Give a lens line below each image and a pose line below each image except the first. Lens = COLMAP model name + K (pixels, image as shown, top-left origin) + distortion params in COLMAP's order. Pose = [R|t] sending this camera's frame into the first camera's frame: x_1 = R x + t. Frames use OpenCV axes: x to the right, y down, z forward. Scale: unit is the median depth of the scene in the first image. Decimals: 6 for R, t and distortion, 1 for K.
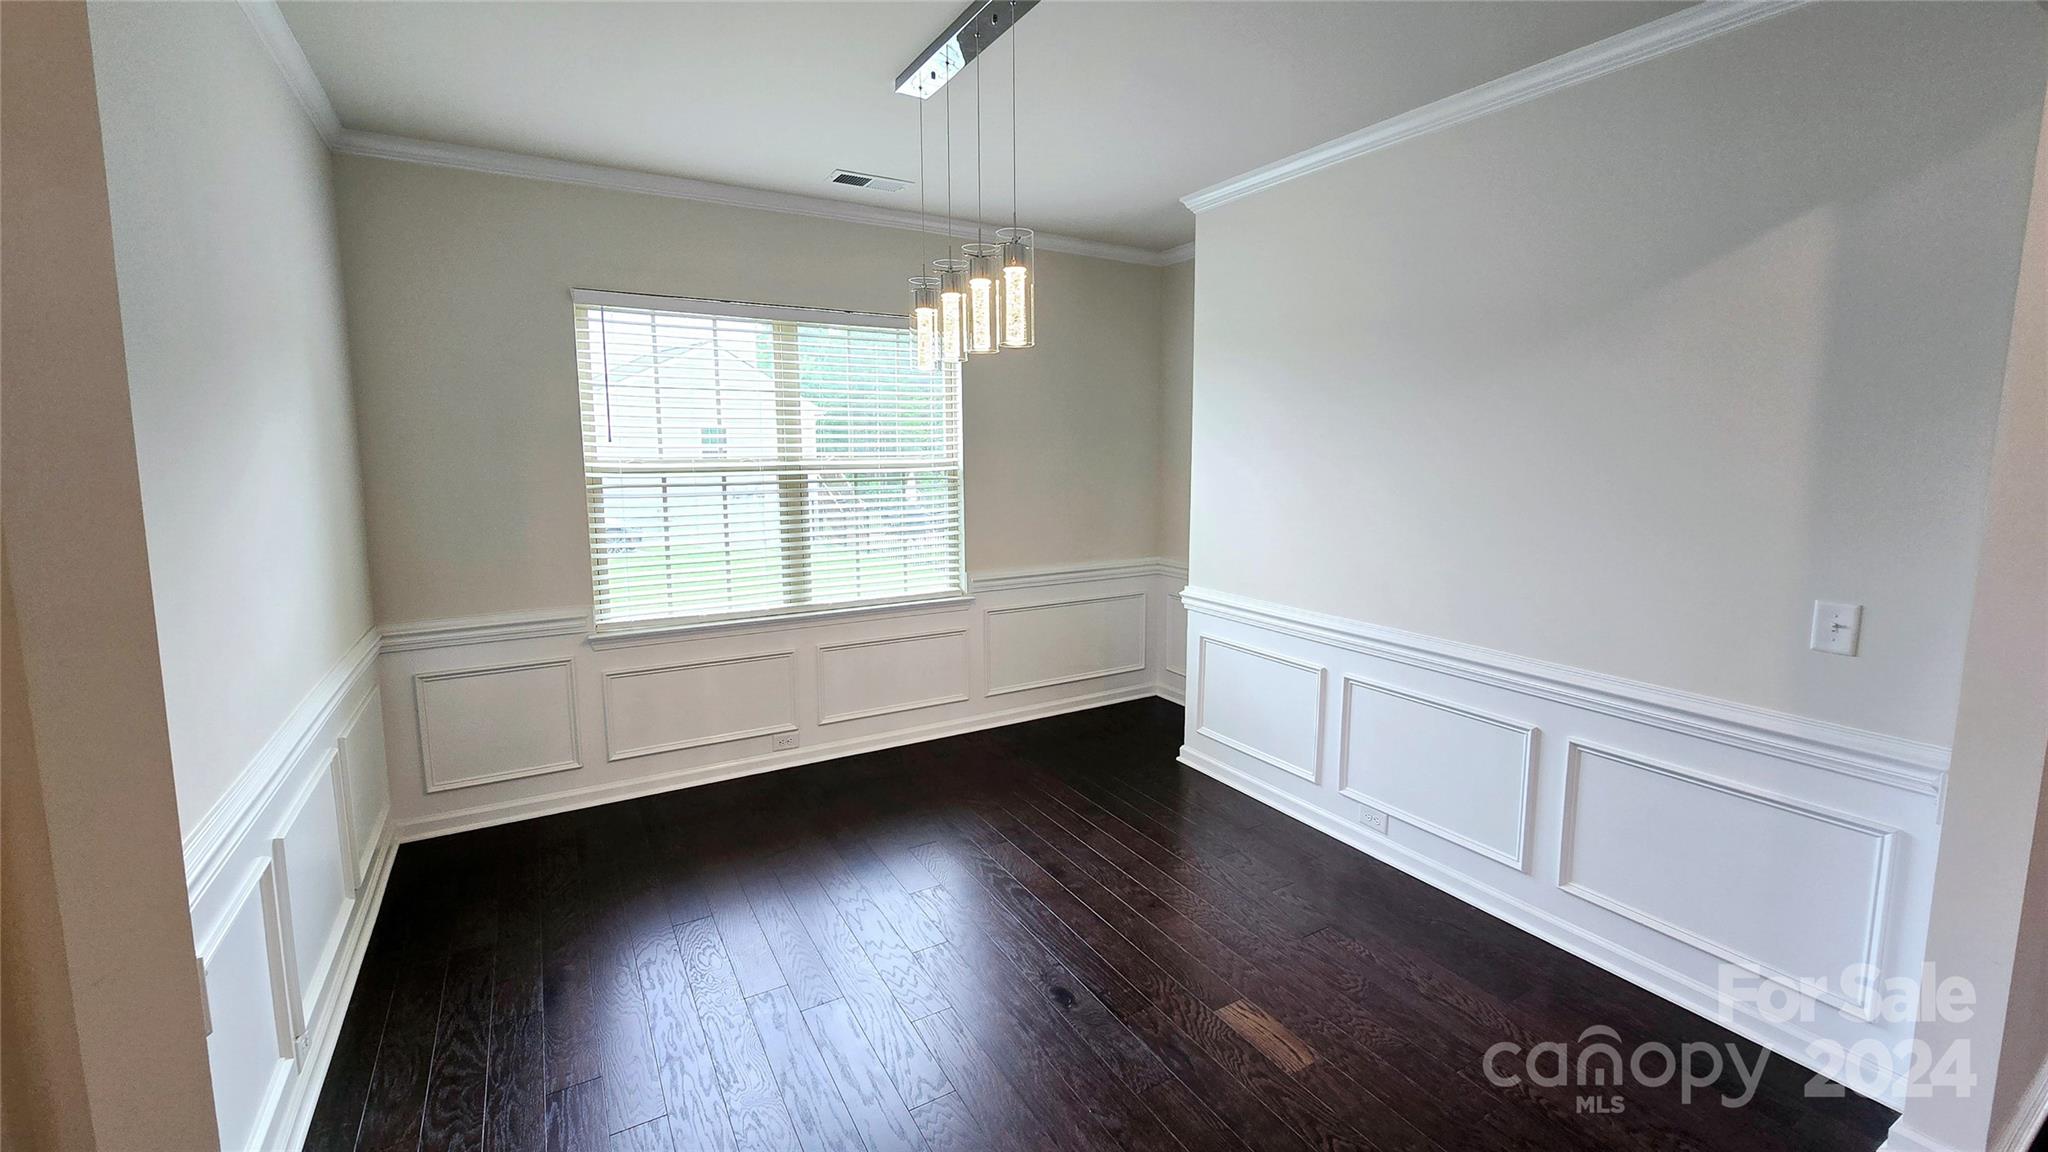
lens RADIAL K [[838.9, 0, 1039.4], [0, 838.9, 550.7], [0, 0, 1]] dist [-0.001054, -0.000115]
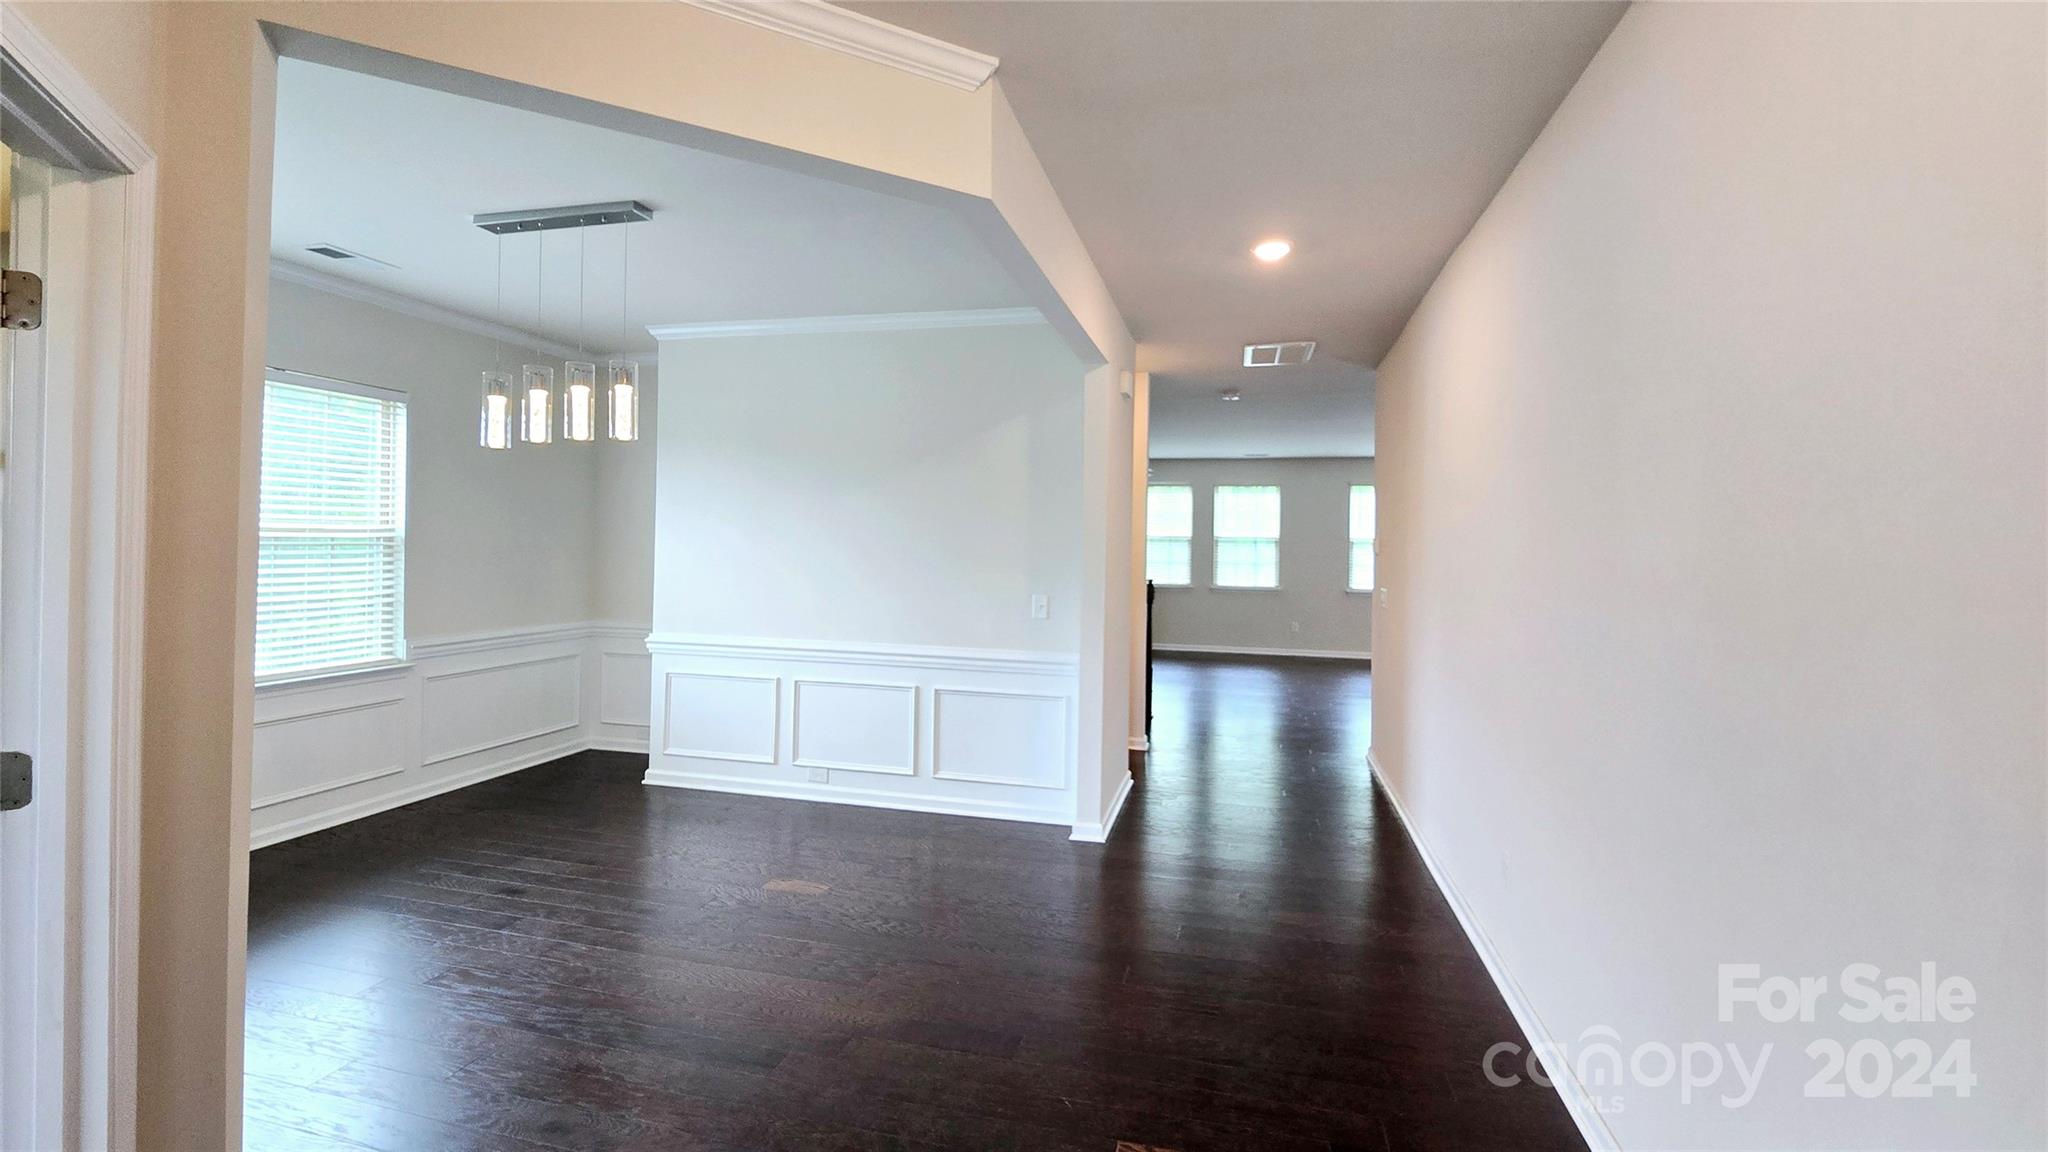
lens RADIAL K [[841.5, 0, 1020.1], [0, 841.5, 545.4], [0, 0, 1]] dist [-0.001179, -0.000047]
pose [[0.725389, 0.014710, 0.688182, -0.266836], [0.066455, 0.993605, -0.091286, 0.059664], [-0.685124, 0.111951, 0.719773, -0.249605]]
